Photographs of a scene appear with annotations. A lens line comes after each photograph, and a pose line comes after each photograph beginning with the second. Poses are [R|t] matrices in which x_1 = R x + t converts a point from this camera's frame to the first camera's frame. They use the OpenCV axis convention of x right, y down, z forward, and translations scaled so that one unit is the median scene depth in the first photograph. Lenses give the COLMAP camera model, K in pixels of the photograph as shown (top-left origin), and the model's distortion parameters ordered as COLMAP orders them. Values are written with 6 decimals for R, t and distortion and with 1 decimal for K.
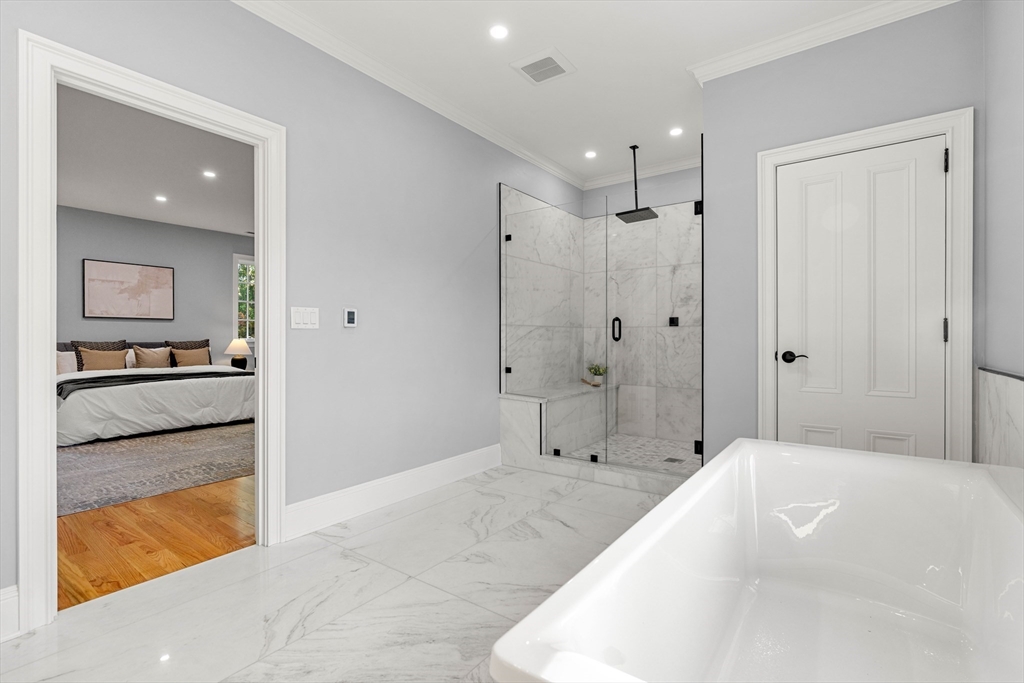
lens RADIAL K [[470.5, 0, 497.5], [0, 470.5, 338.1], [0, 0, 1]] dist [-0.006800, 0.002321]
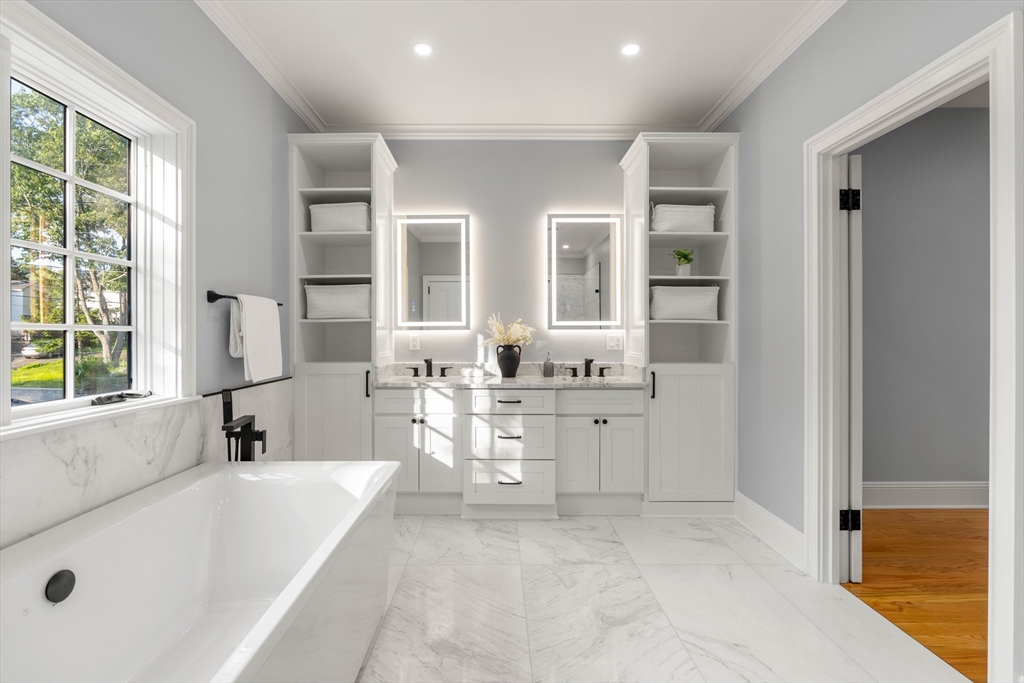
lens RADIAL K [[473.8, 0, 511.3], [0, 473.8, 339.7], [0, 0, 1]] dist [-0.006044, 0.002316]
pose [[-0.785441, 0.002720, -0.618930, 0.081760], [0.003127, 0.999995, 0.000427, -0.010551], [0.618929, -0.001600, -0.785446, 0.231623]]
